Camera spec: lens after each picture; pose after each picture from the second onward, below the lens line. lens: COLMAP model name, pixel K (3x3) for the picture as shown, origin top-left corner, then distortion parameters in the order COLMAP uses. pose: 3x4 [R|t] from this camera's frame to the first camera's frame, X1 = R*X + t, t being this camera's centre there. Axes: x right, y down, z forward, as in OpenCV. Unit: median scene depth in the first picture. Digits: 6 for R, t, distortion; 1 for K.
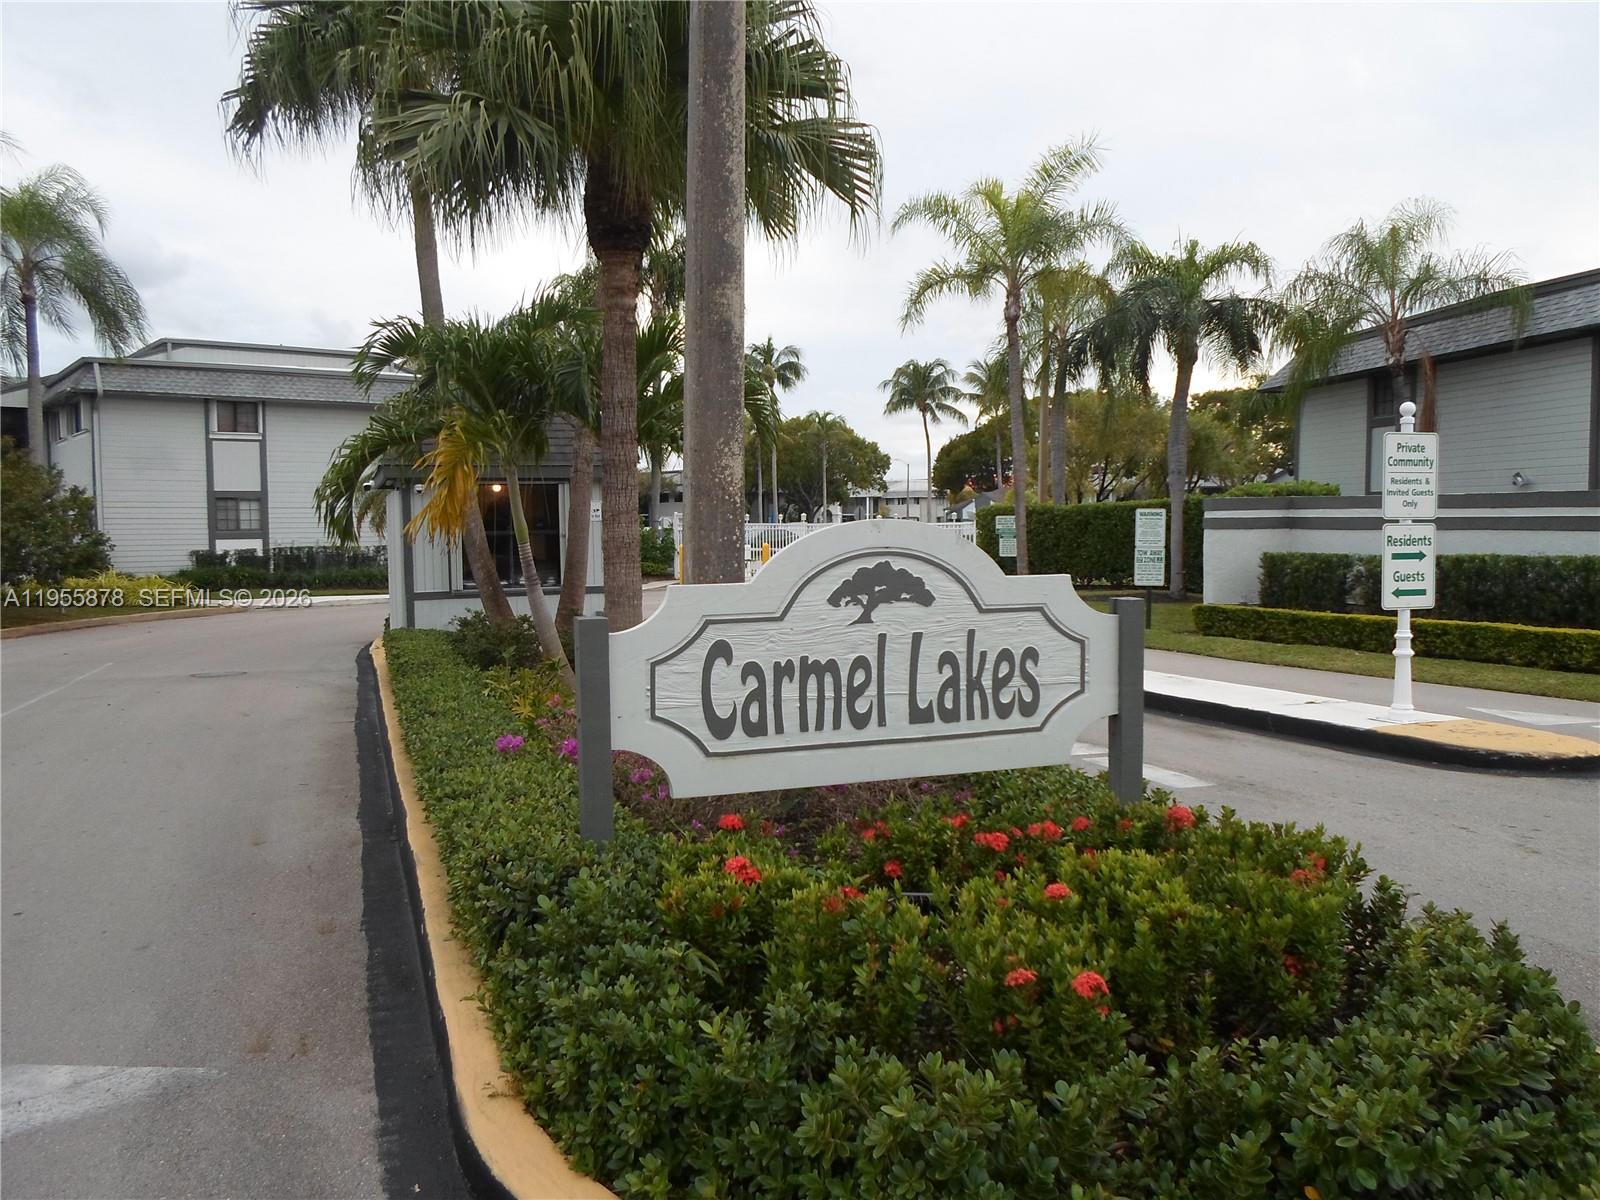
lens RADIAL K [[1154.7, 0, 800.0], [0, 1154.7, 600.0], [0, 0, 1]] dist [0.002914, 0.000438]
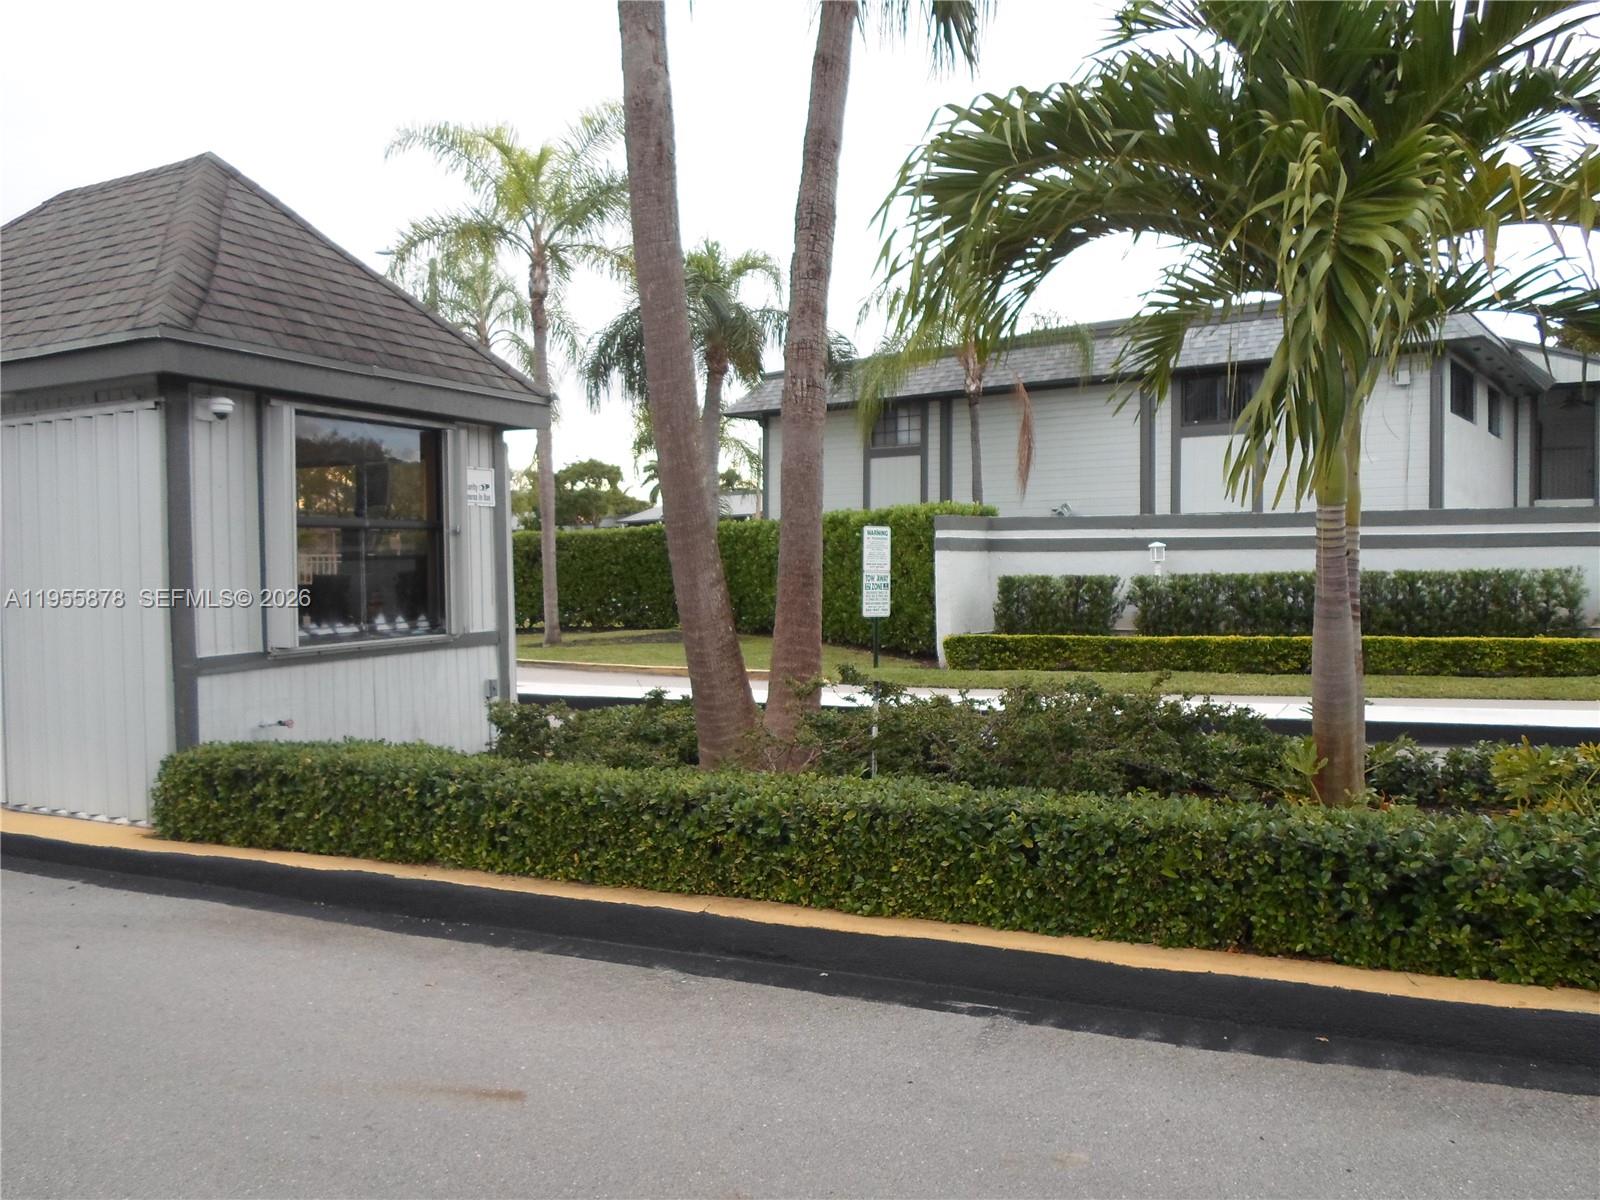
lens RADIAL K [[1189.3, 0, 800.0], [0, 1189.3, 600.0], [0, 0, 1]] dist [-0.005483, -0.001538]
pose [[0.760829, -0.016850, 0.648734, -0.306490], [0.045668, 0.998575, -0.027623, -0.003573], [-0.647344, 0.050643, 0.760514, 0.374603]]
